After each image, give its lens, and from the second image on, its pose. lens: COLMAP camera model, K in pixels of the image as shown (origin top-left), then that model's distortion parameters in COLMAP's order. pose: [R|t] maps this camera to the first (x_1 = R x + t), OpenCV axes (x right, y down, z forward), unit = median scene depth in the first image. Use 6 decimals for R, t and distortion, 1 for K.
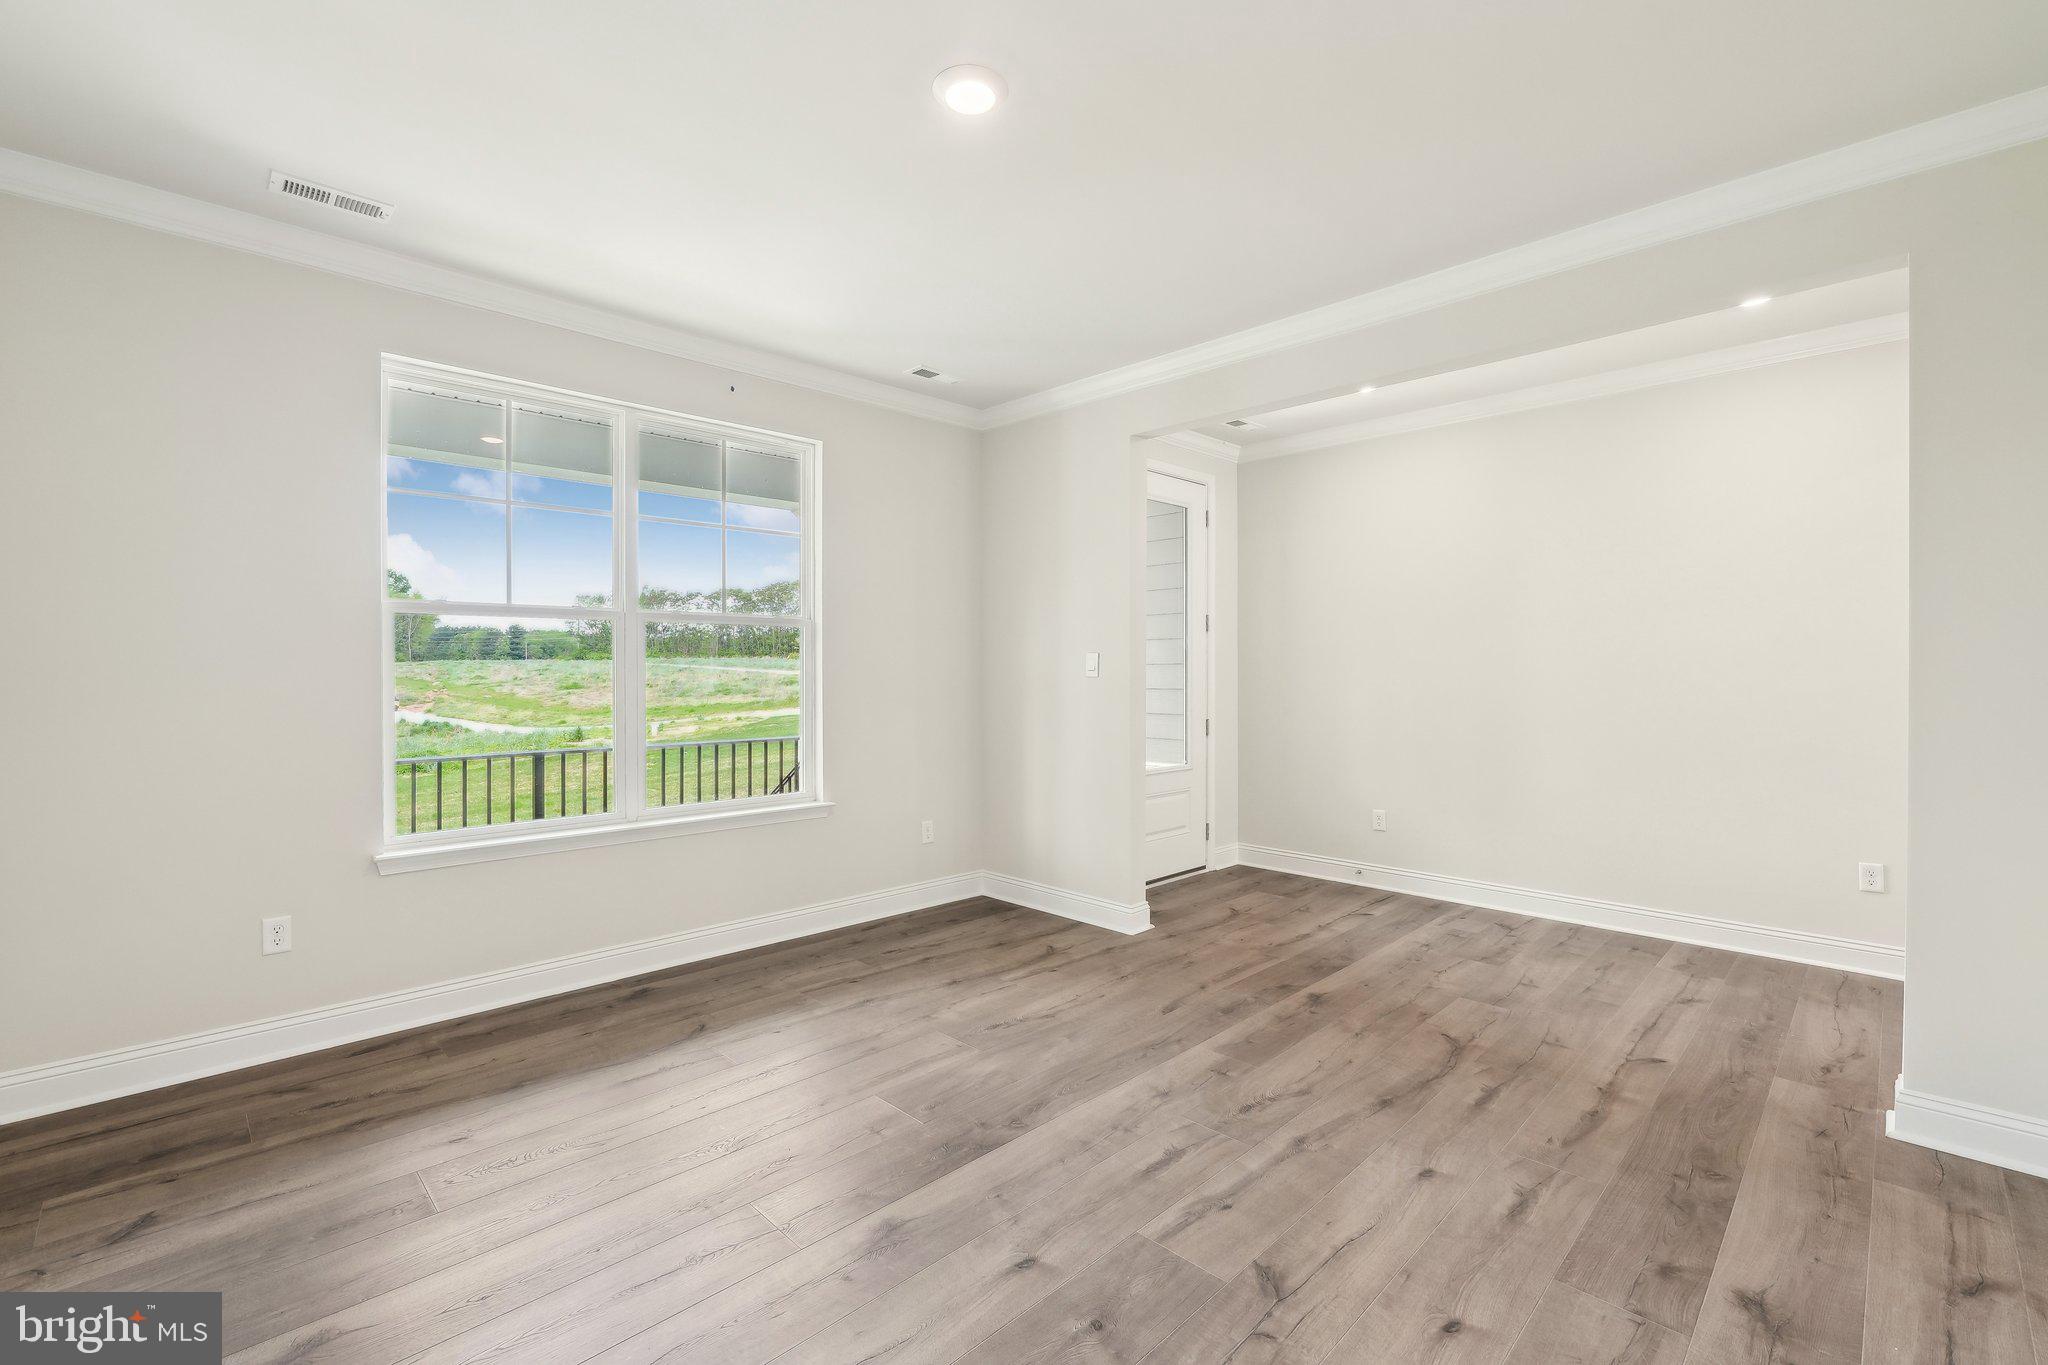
lens RADIAL K [[896.6, 0, 1039.4], [0, 896.6, 690.9], [0, 0, 1]] dist [-0.011640, 0.001946]
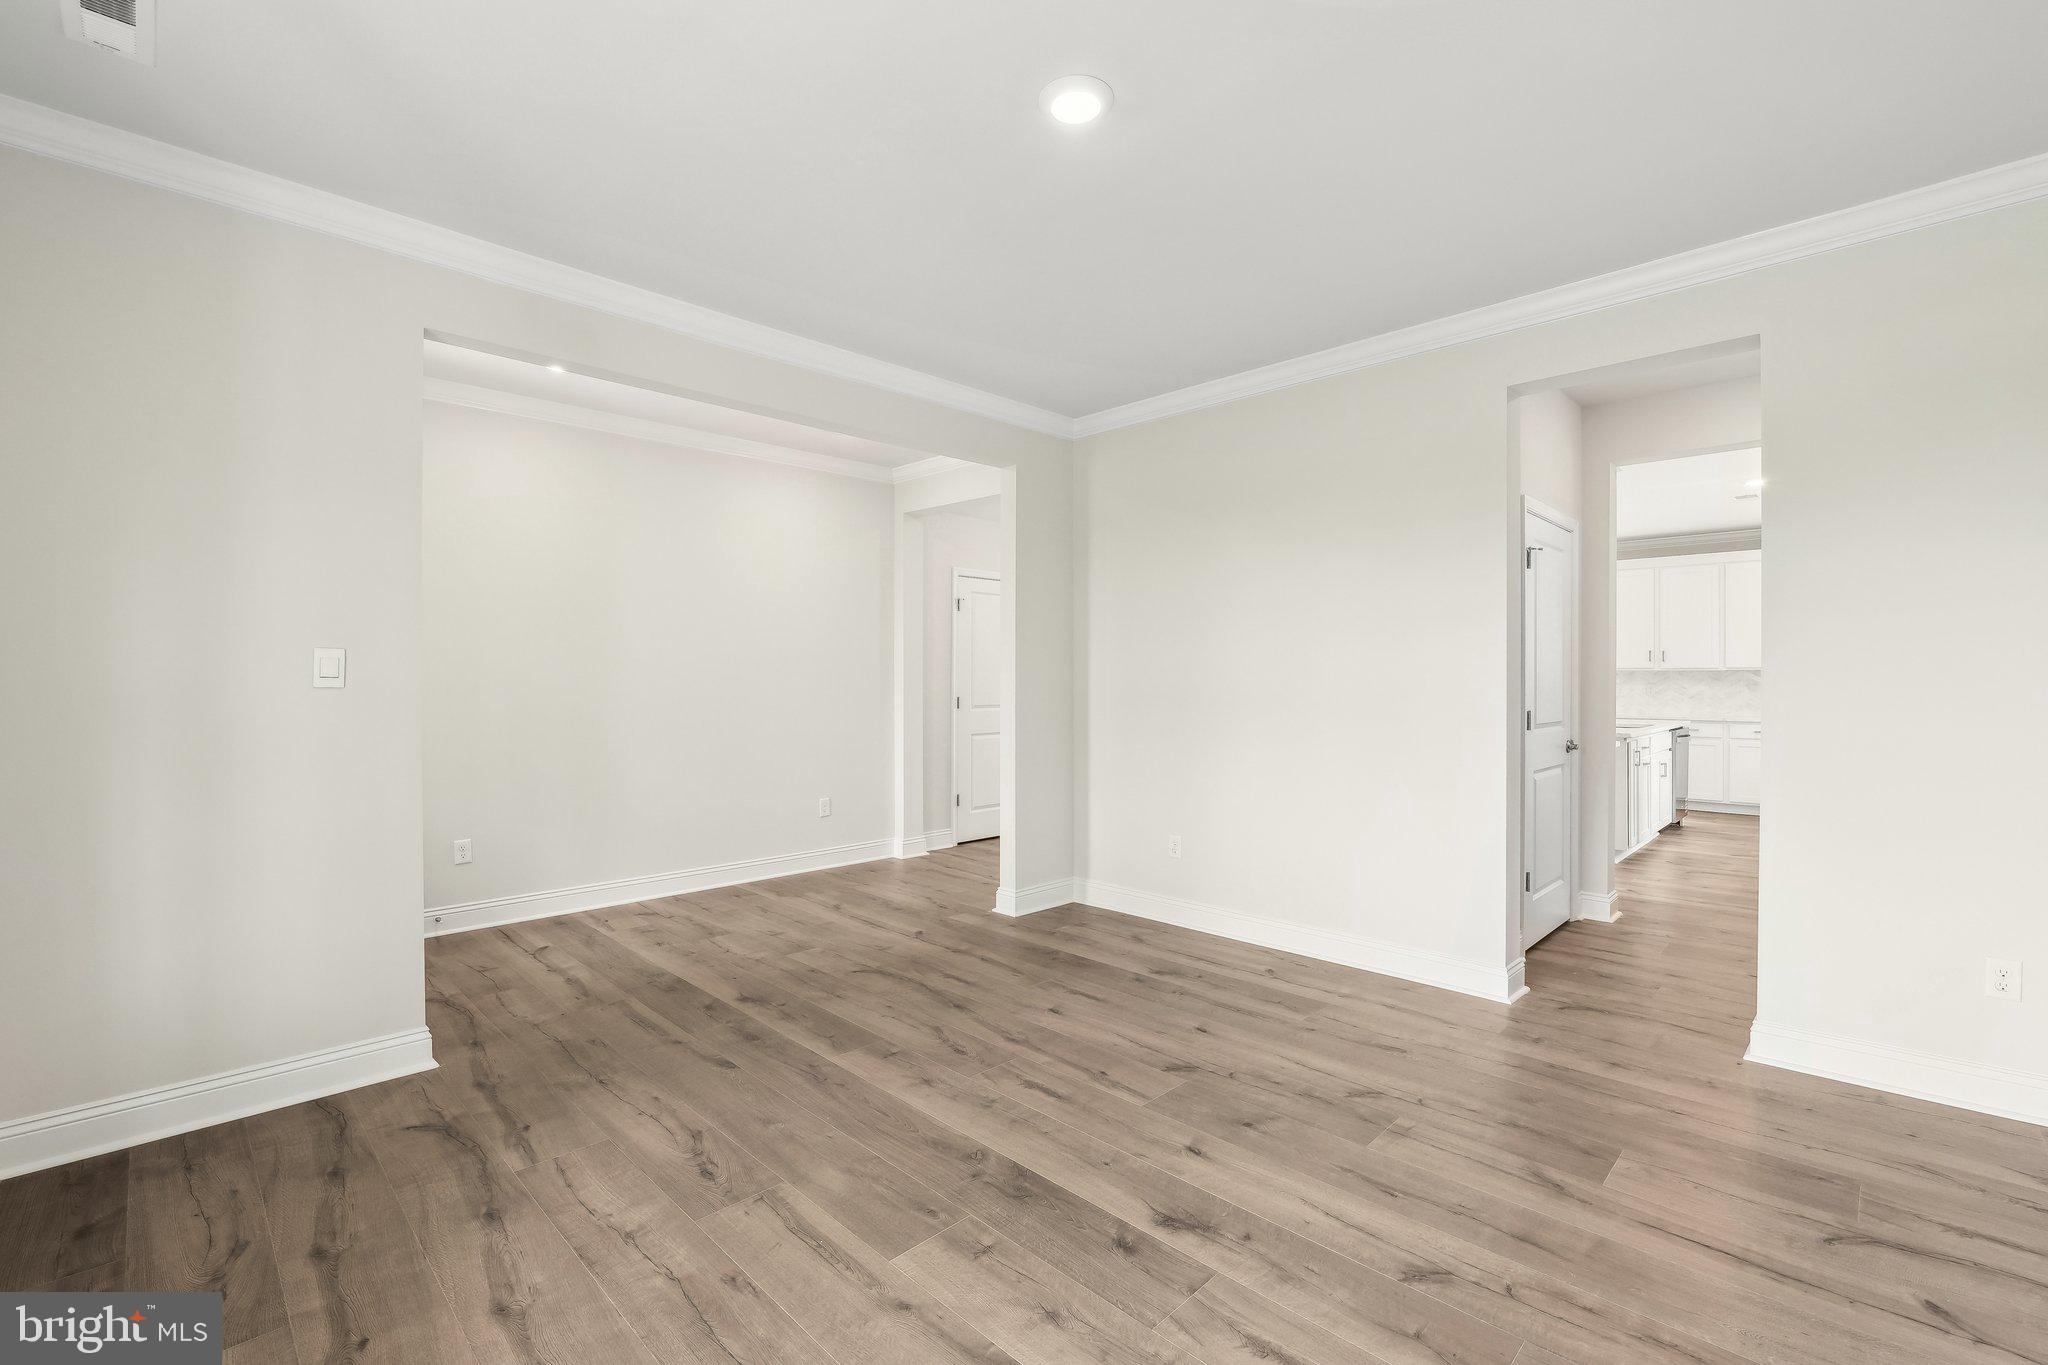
lens RADIAL K [[896.6, 0, 1019.8], [0, 896.6, 688.2], [0, 0, 1]] dist [-0.011640, 0.001946]
pose [[-0.003842, -0.009775, 0.999945, -0.836053], [0.021365, 0.999723, 0.009855, -0.015478], [-0.999764, 0.021402, -0.003632, 0.819773]]
